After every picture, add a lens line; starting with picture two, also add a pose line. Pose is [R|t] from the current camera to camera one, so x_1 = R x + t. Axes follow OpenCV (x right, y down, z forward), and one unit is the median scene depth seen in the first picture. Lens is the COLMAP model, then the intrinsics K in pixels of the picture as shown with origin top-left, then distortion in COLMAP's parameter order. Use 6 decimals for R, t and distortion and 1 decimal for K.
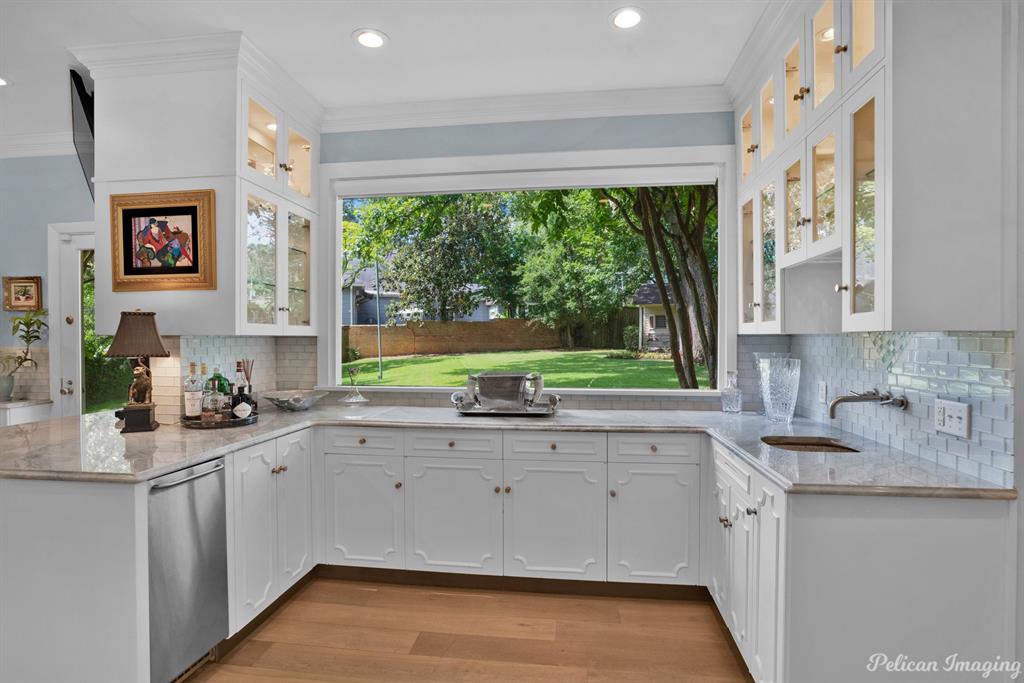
lens RADIAL K [[521.7, 0, 514.3], [0, 521.7, 342.4], [0, 0, 1]] dist [-0.050906, 0.021674]
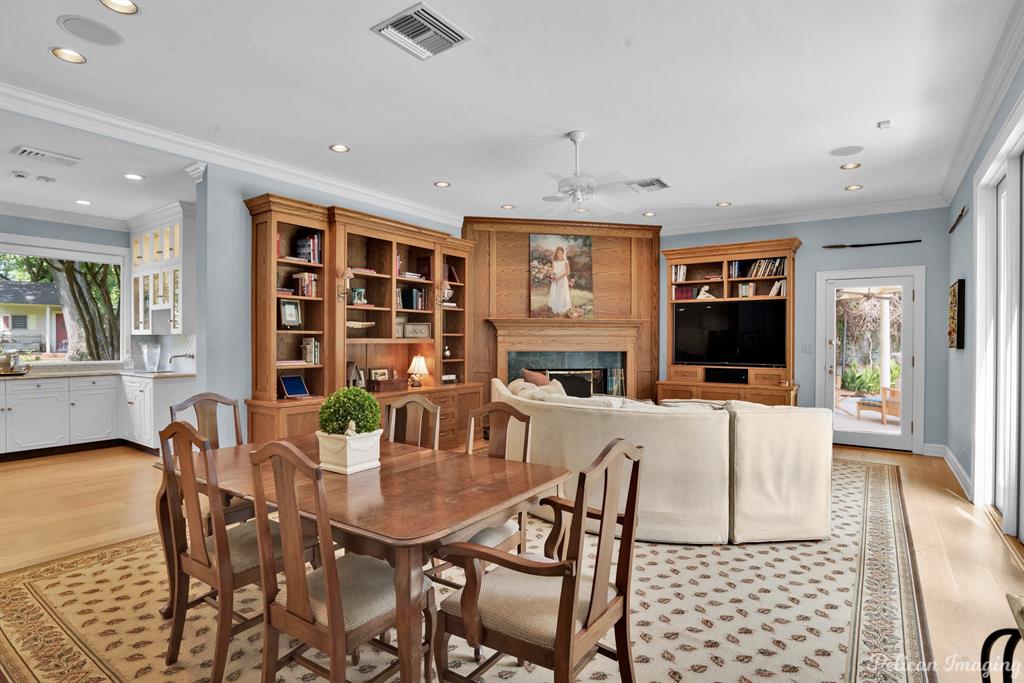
lens RADIAL K [[521.7, 0, 514.3], [0, 521.7, 342.4], [0, 0, 1]] dist [-0.050906, 0.021674]
pose [[0.467142, -0.002579, 0.884179, -0.795545], [0.007460, 0.999972, -0.001025, 0.034268], [-0.884151, 0.007075, 0.467148, -1.595807]]
